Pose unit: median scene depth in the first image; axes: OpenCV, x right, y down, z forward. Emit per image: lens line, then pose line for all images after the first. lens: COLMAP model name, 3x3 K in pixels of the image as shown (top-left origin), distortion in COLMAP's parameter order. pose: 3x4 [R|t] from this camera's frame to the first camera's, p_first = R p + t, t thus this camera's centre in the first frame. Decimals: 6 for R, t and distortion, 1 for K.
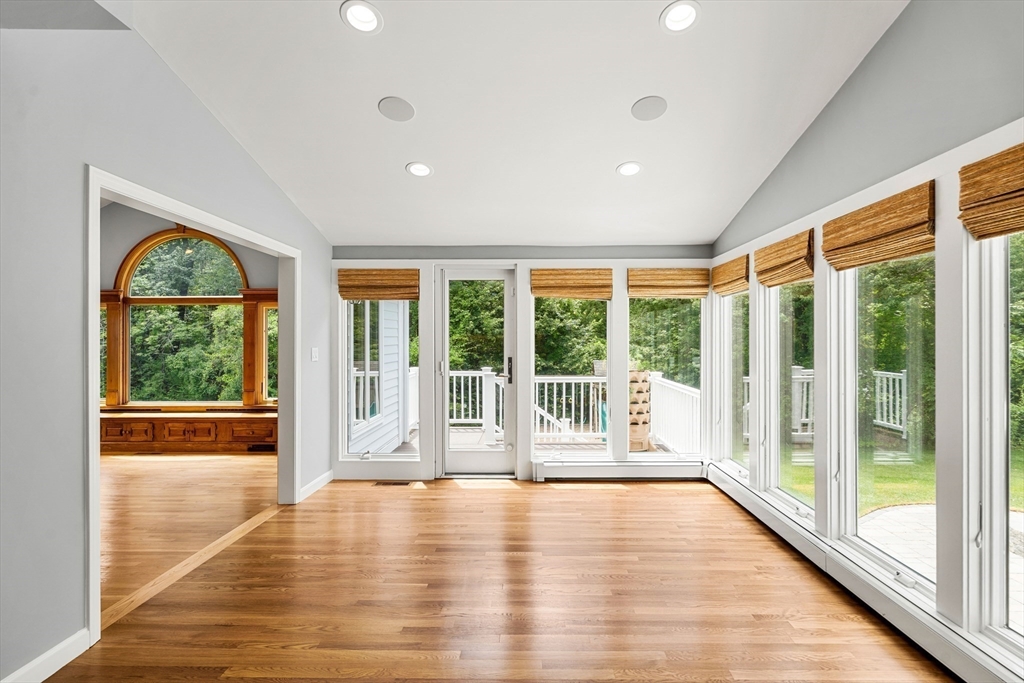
lens RADIAL K [[494.9, 0, 514.9], [0, 494.9, 339.2], [0, 0, 1]] dist [-0.002220, -0.000170]
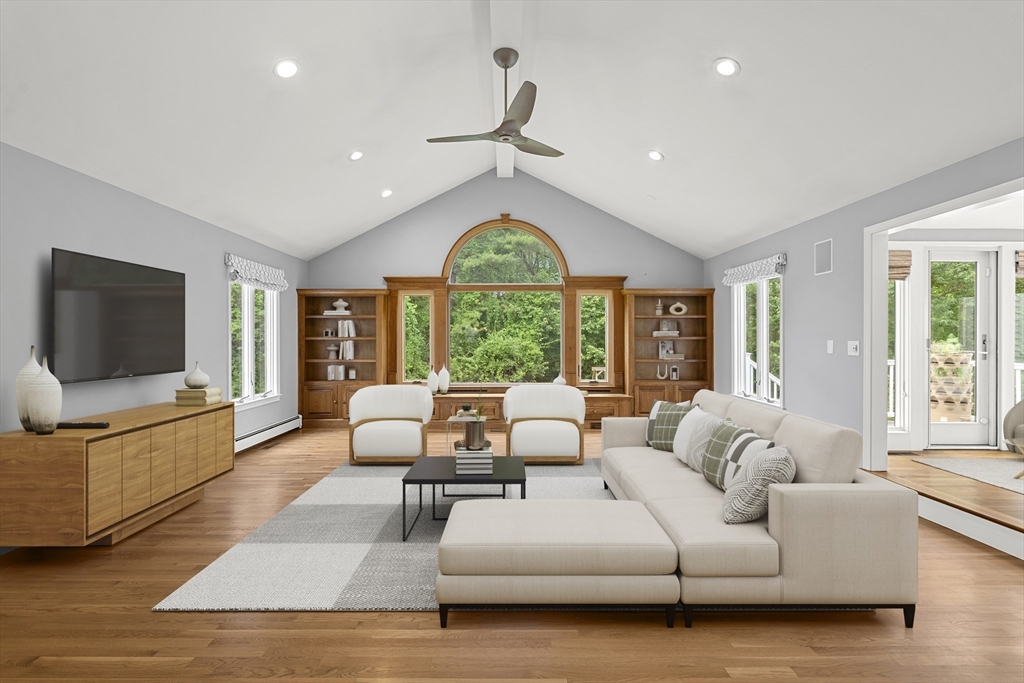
lens RADIAL K [[454.7, 0, 510.5], [0, 454.7, 342.5], [0, 0, 1]] dist [-0.001374, -0.000243]
pose [[0.999981, 0.003170, 0.005374, -0.670983], [-0.003228, 0.999936, 0.010858, 0.029440], [-0.005340, -0.010875, 0.999927, 0.026498]]
